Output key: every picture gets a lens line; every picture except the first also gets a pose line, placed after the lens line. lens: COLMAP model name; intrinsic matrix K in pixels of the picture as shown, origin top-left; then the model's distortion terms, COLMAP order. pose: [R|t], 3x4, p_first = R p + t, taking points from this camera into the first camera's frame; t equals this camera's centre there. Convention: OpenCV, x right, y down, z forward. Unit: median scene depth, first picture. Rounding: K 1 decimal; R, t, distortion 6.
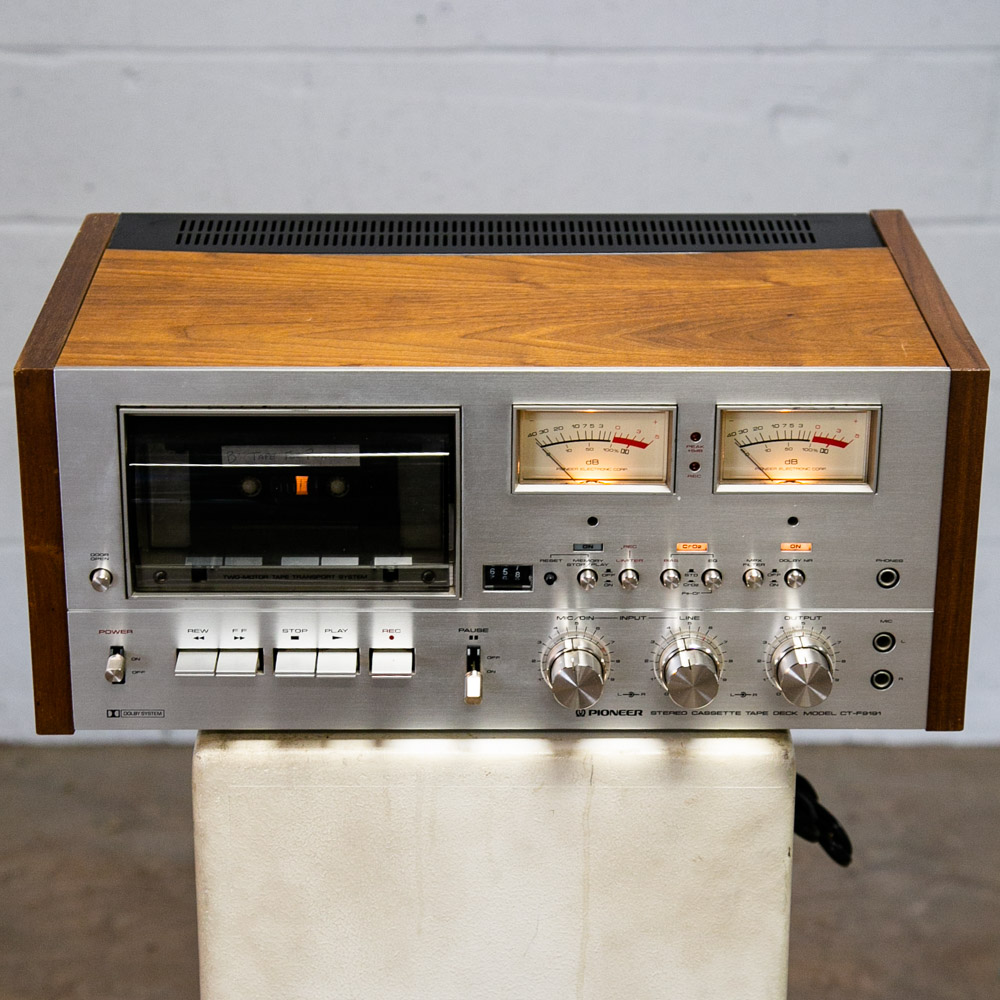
lens RADIAL K [[2739.1, 0, 497.8], [0, 2739.1, 582.5], [0, 0, 1]] dist [0.108178, 0.282722]
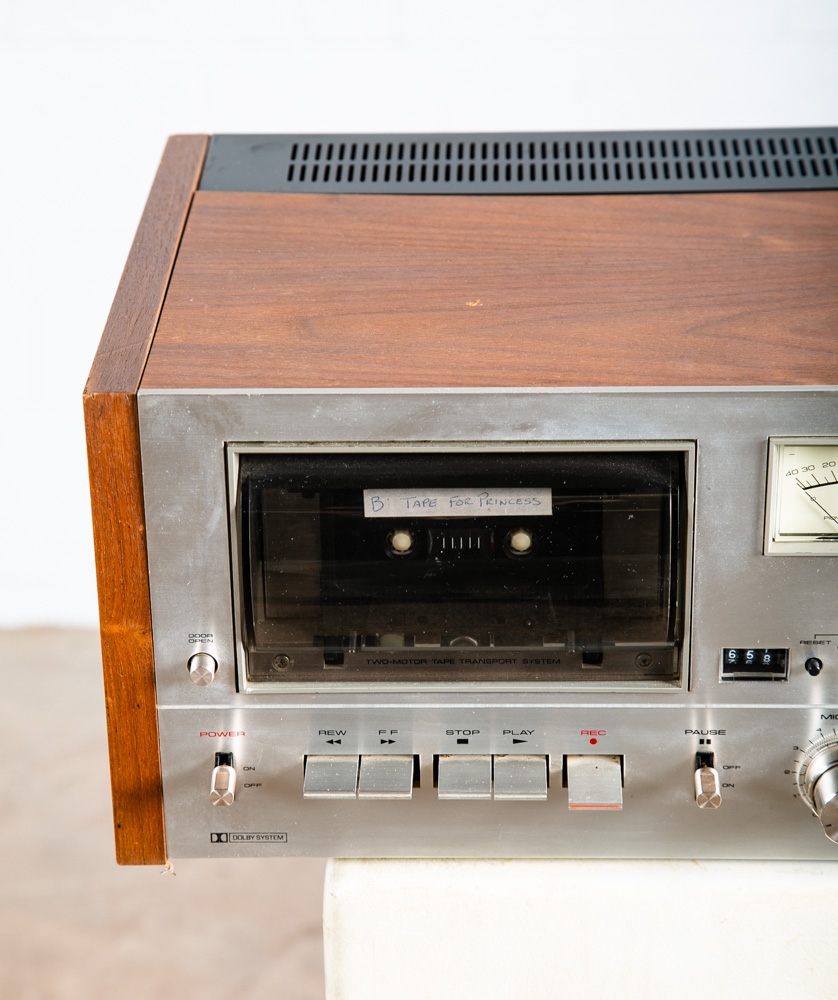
lens RADIAL K [[2764.6, 0, 420.2], [0, 2764.6, 538.6], [0, 0, 1]] dist [0.256672, 0.634019]
pose [[0.999024, -0.002514, -0.044094, -0.052306], [0.005458, 0.997753, 0.066772, -0.084567], [0.043827, -0.066948, 0.996793, 0.256890]]
